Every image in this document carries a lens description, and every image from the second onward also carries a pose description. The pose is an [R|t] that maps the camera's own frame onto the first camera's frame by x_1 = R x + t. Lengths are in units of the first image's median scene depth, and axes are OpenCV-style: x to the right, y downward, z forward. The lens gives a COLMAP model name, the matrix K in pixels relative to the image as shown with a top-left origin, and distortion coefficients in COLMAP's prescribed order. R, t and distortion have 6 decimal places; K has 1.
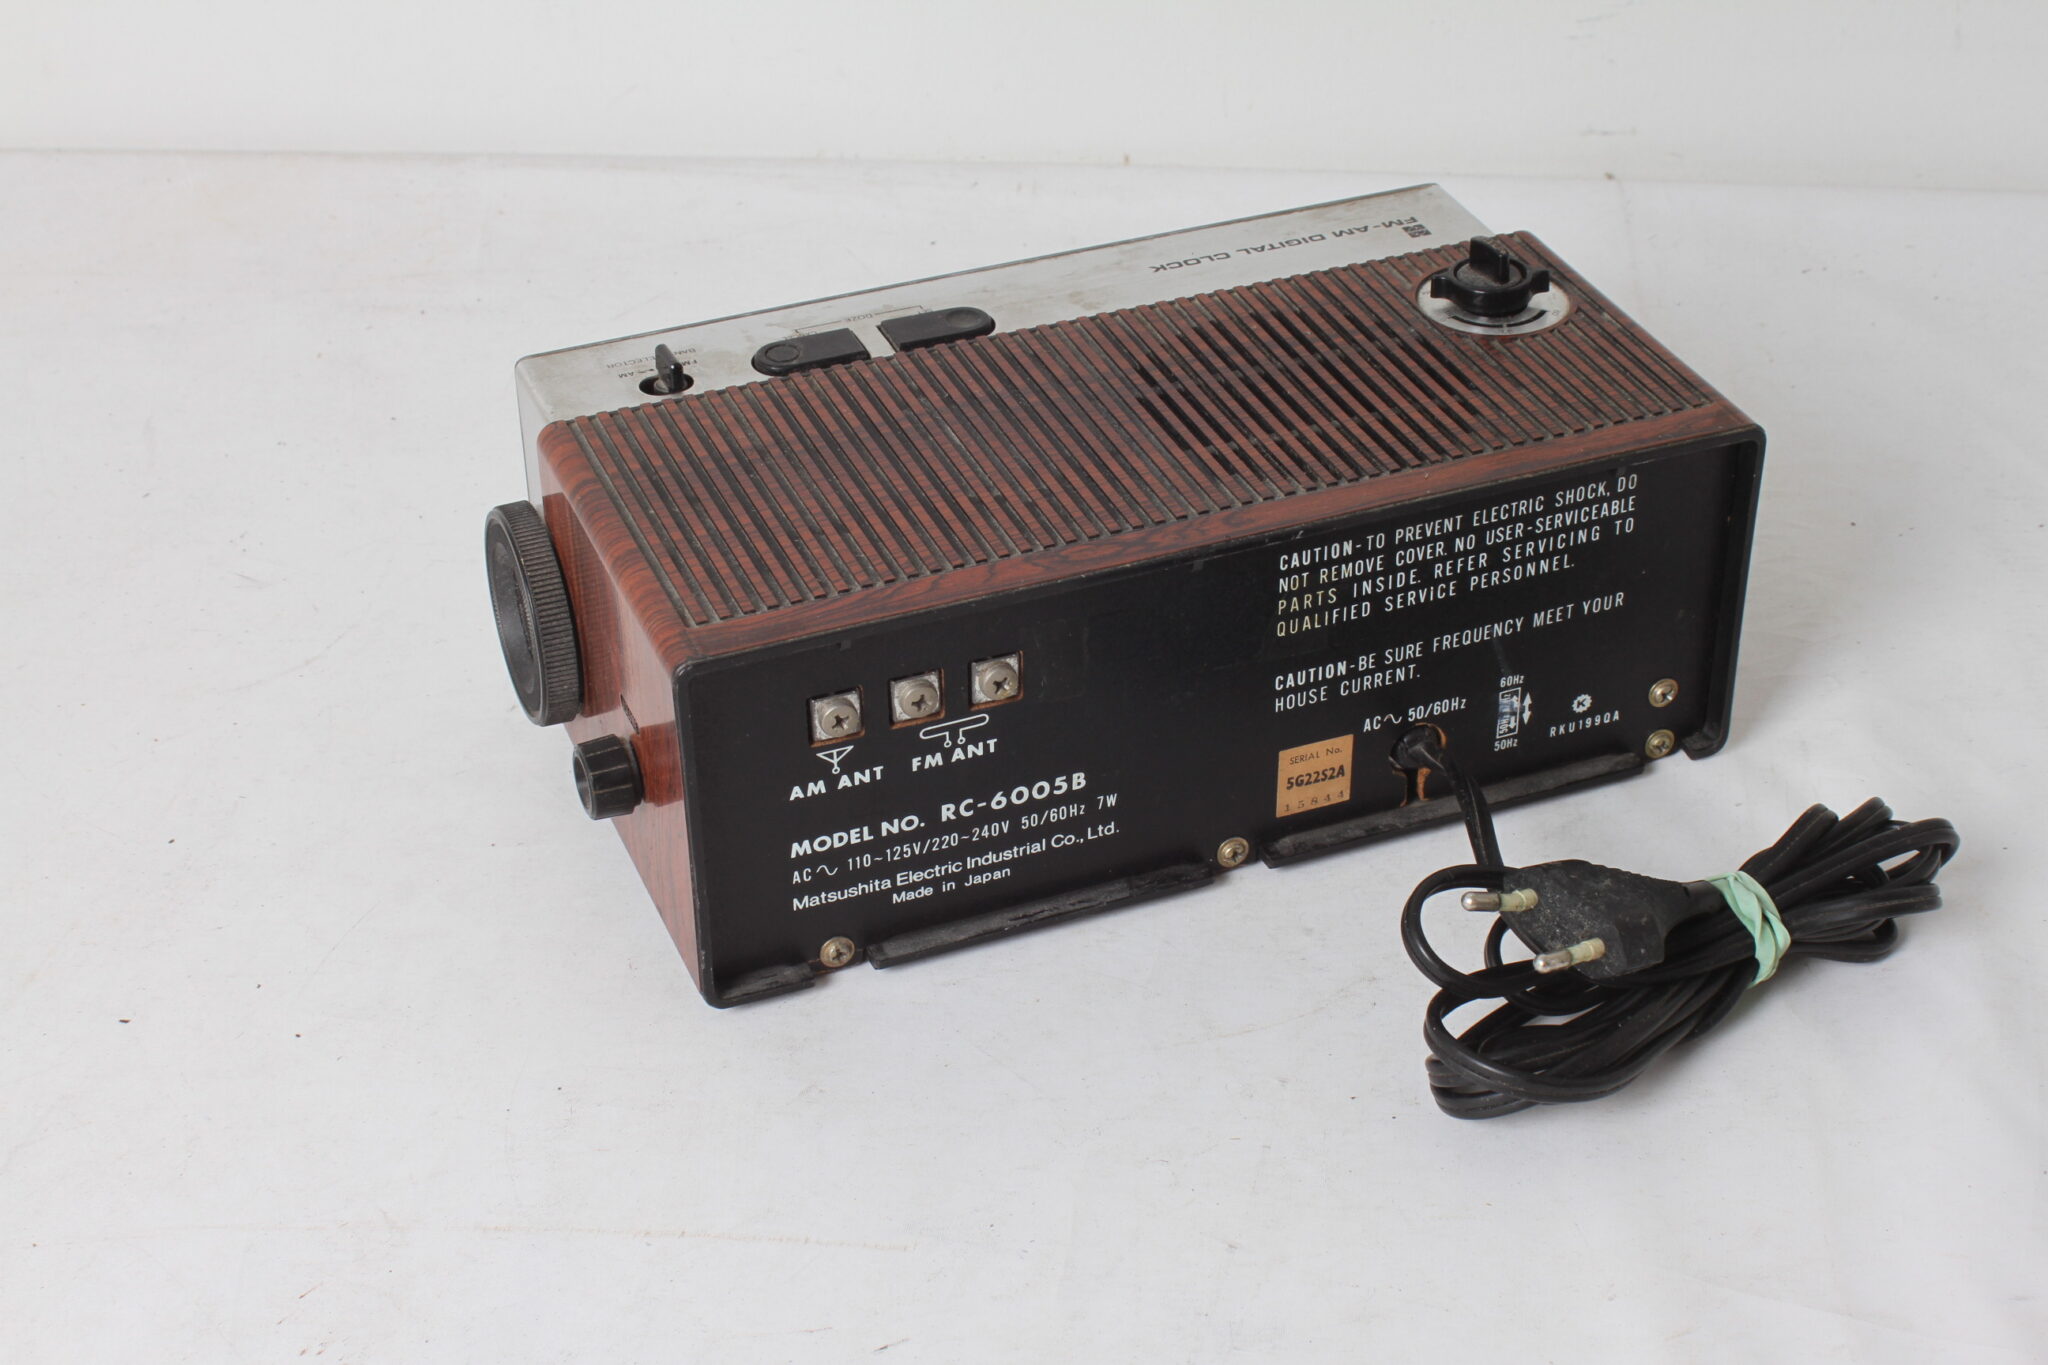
lens RADIAL K [[3297.2, 0, 1024.0], [0, 3297.2, 682.5], [0, 0, 1]] dist [-0.018481, -0.025776]
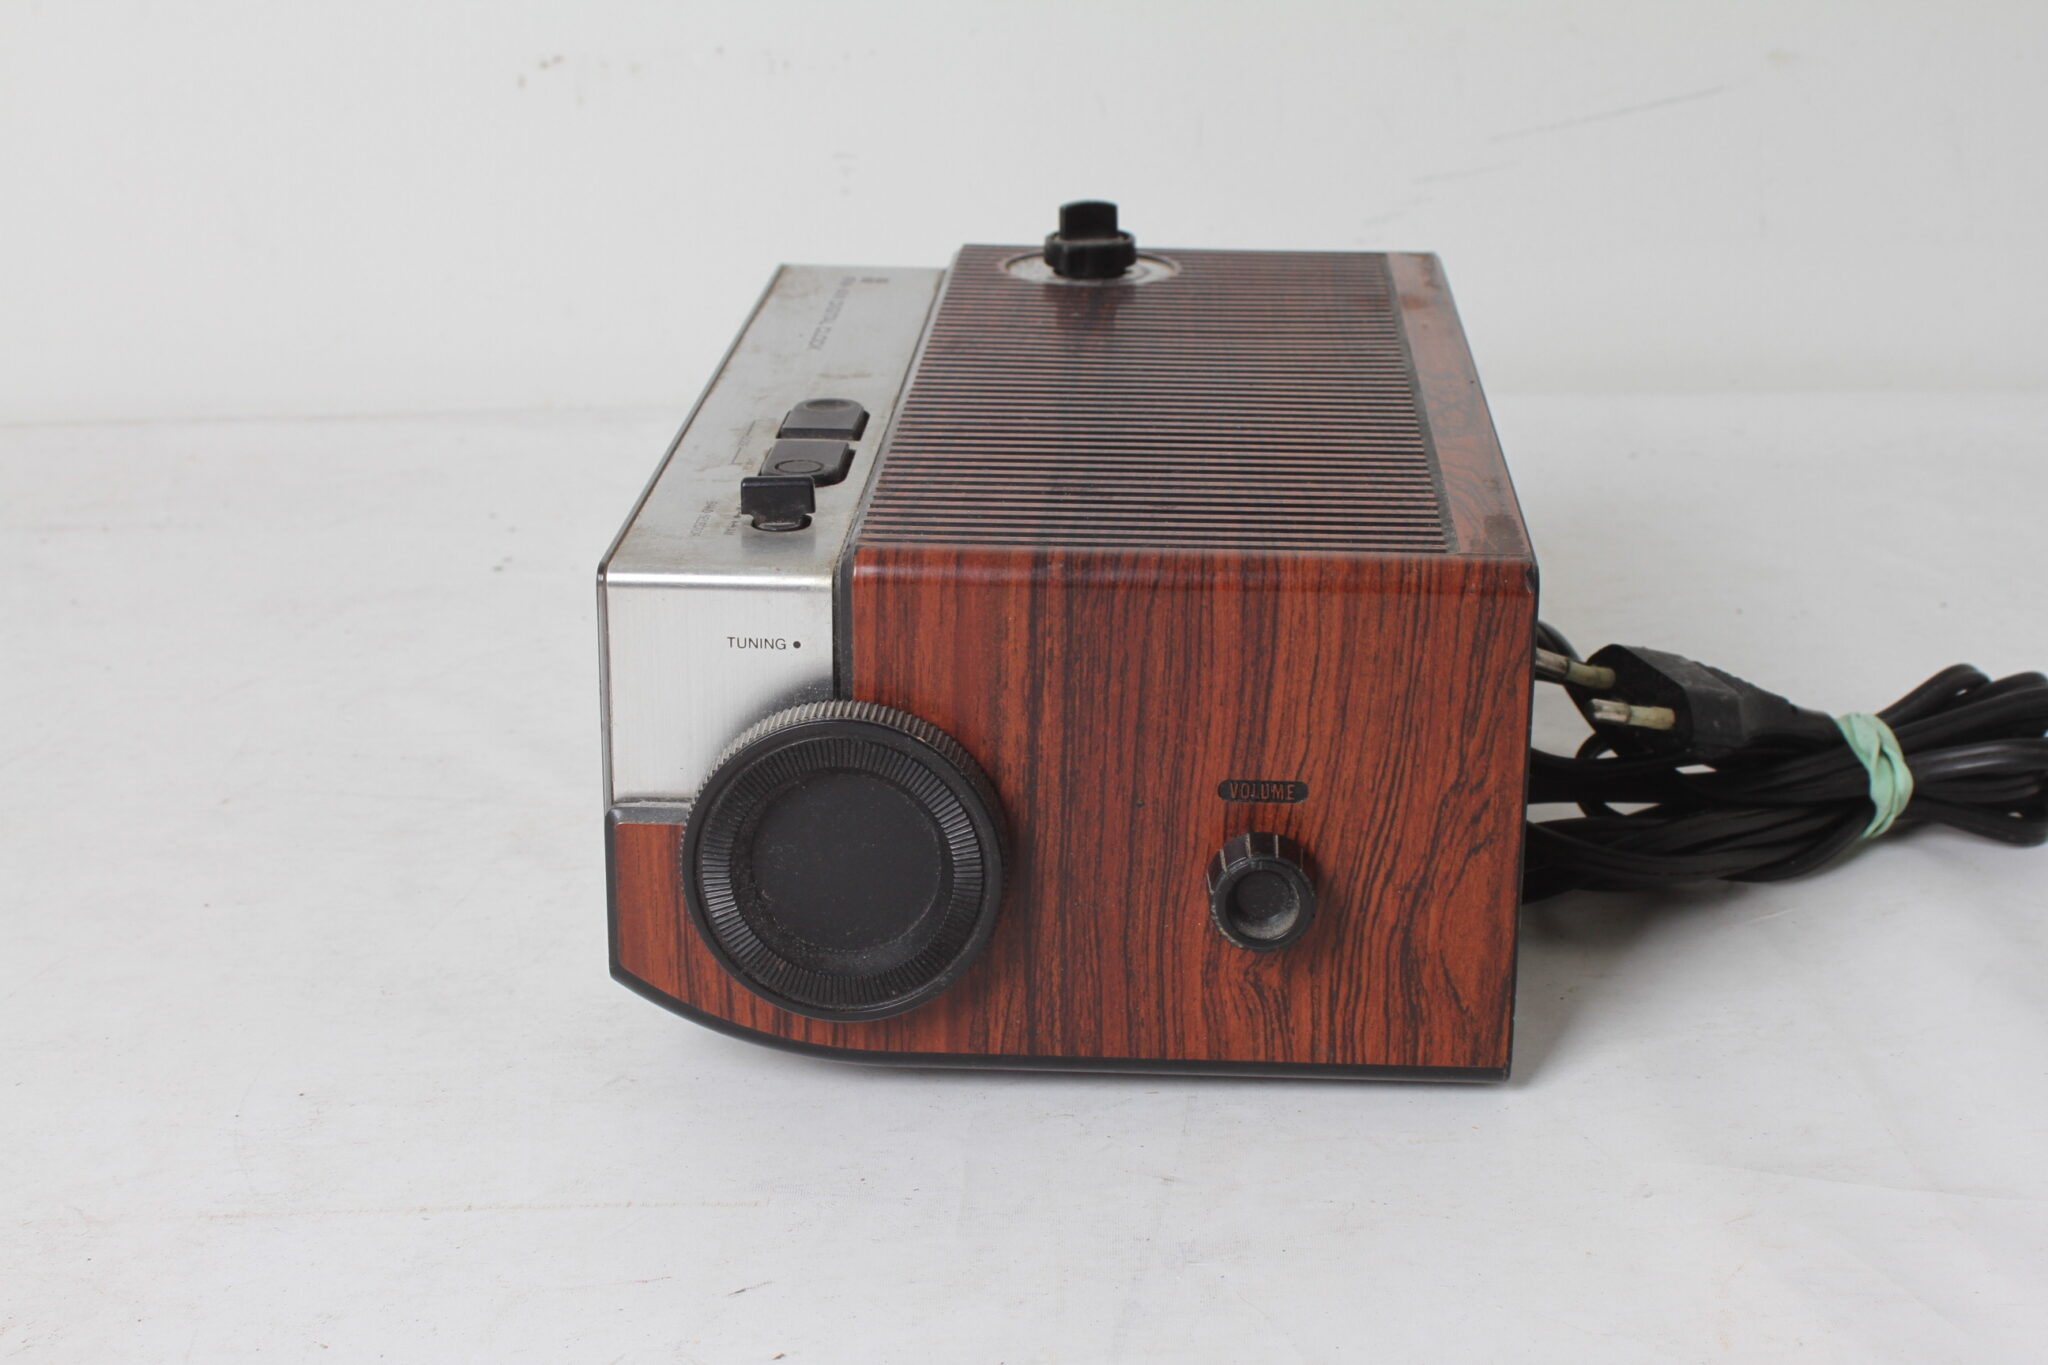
lens RADIAL K [[3473.7, 0, 1024.0], [0, 3473.7, 682.5], [0, 0, 1]] dist [-0.071291, -0.160599]
pose [[0.414489, -0.274535, 0.867658, -0.748608], [0.508150, 0.860759, 0.029603, -0.055986], [-0.754972, 0.428630, 0.496280, 0.599578]]
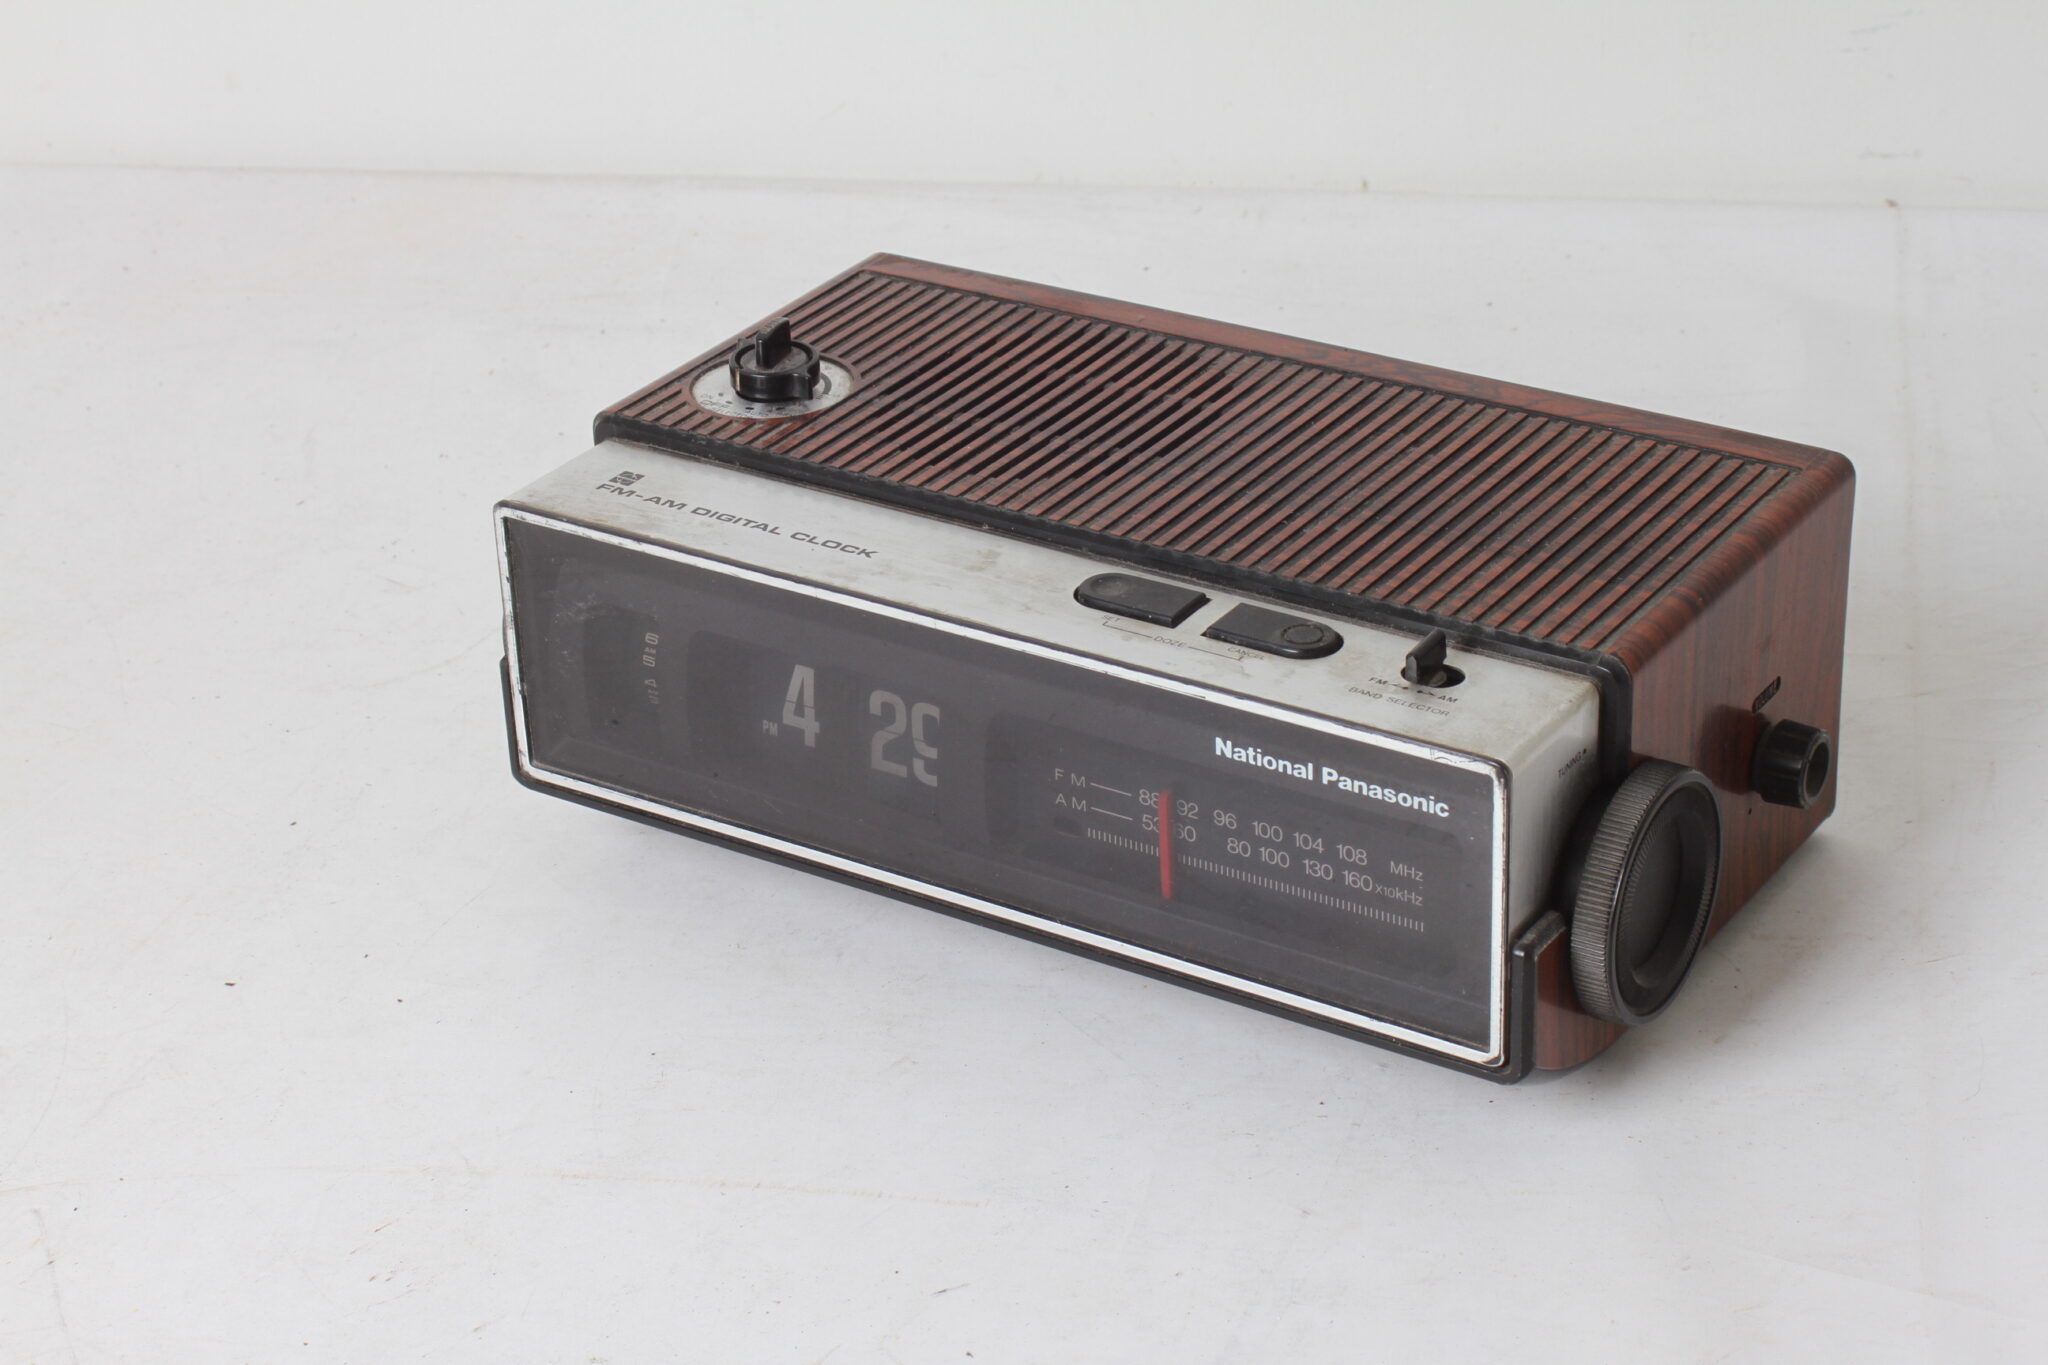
lens RADIAL K [[4291.3, 0, 1024.0], [0, 4291.3, 682.5], [0, 0, 1]] dist [0.040081, 0.077507]
pose [[-0.569467, -0.344863, 0.746175, -0.857209], [0.502425, 0.572420, 0.648000, -0.841675], [-0.650597, 0.743912, -0.152706, 1.230668]]
